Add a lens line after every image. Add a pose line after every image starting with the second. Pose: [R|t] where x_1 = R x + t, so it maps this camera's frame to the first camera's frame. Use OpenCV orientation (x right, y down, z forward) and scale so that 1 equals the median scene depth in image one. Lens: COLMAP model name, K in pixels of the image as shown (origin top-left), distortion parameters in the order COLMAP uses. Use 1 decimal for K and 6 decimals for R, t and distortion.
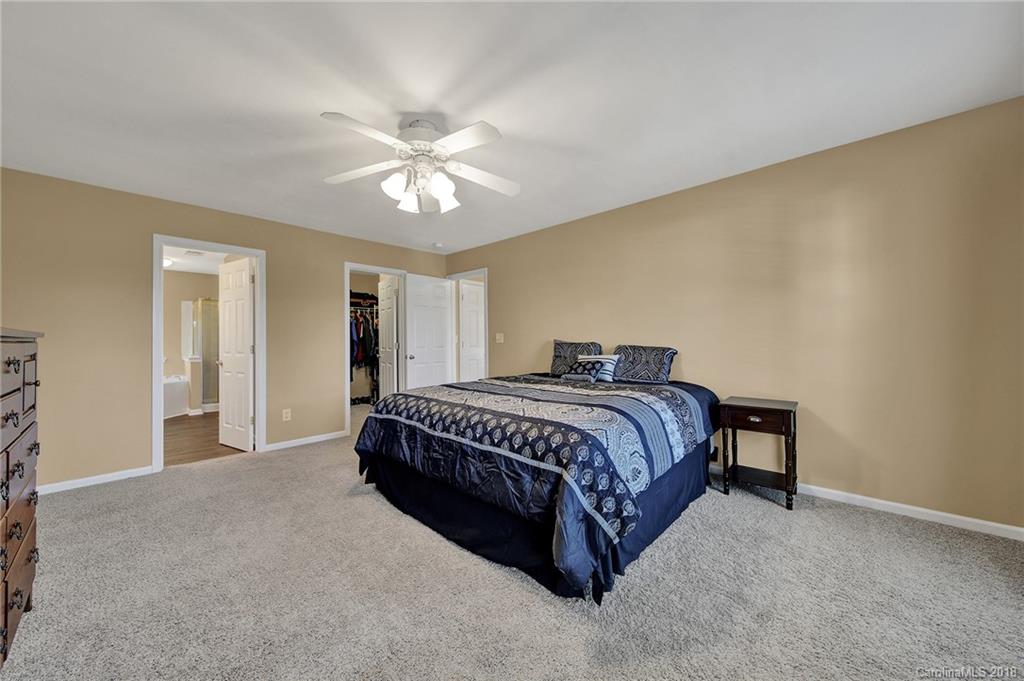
lens RADIAL K [[365.8, 0, 516.9], [0, 365.8, 340.2], [0, 0, 1]] dist [0.000345, -0.000030]
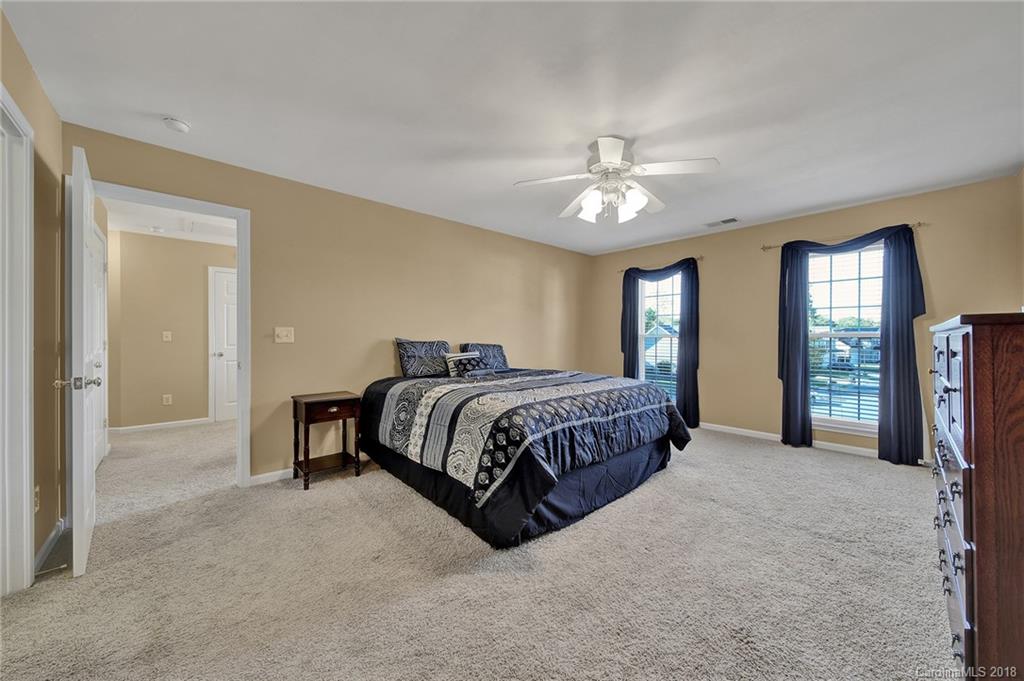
lens RADIAL K [[365.8, 0, 516.9], [0, 365.8, 340.2], [0, 0, 1]] dist [0.000345, -0.000030]
pose [[0.064826, -0.003216, 0.997891, -0.847743], [-0.004901, 0.999982, 0.003541, -0.000544], [-0.997885, -0.005120, 0.064809, 0.741272]]
